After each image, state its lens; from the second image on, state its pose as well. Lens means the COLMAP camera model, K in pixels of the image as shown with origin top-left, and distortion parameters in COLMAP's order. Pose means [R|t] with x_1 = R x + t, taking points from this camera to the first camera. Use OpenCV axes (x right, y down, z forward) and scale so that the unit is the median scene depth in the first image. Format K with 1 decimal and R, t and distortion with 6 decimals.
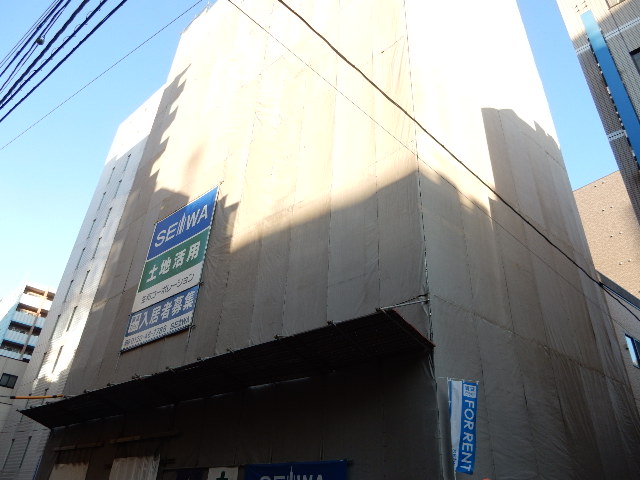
lens RADIAL K [[470.2, 0, 322.3], [0, 470.2, 240.5], [0, 0, 1]] dist [-0.005512, -0.001438]
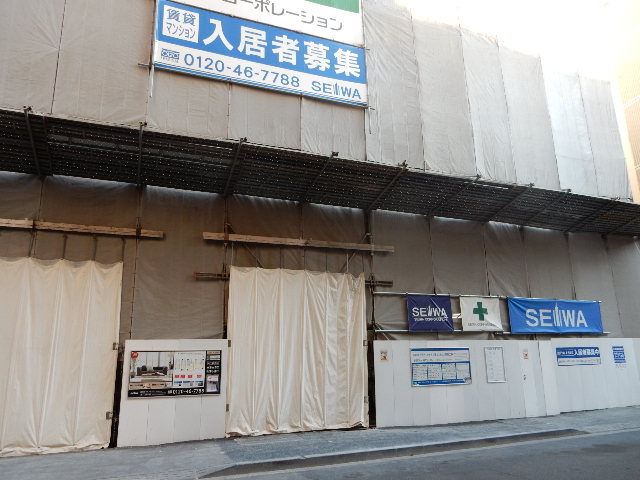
lens RADIAL K [[467.5, 0, 322.1], [0, 467.5, 241.3], [0, 0, 1]] dist [-0.006644, -0.003318]
pose [[0.437894, 0.159405, 0.884782, -0.972671], [-0.434075, 0.899328, 0.052805, 0.385593], [-0.787291, -0.407185, 0.463004, 0.709066]]
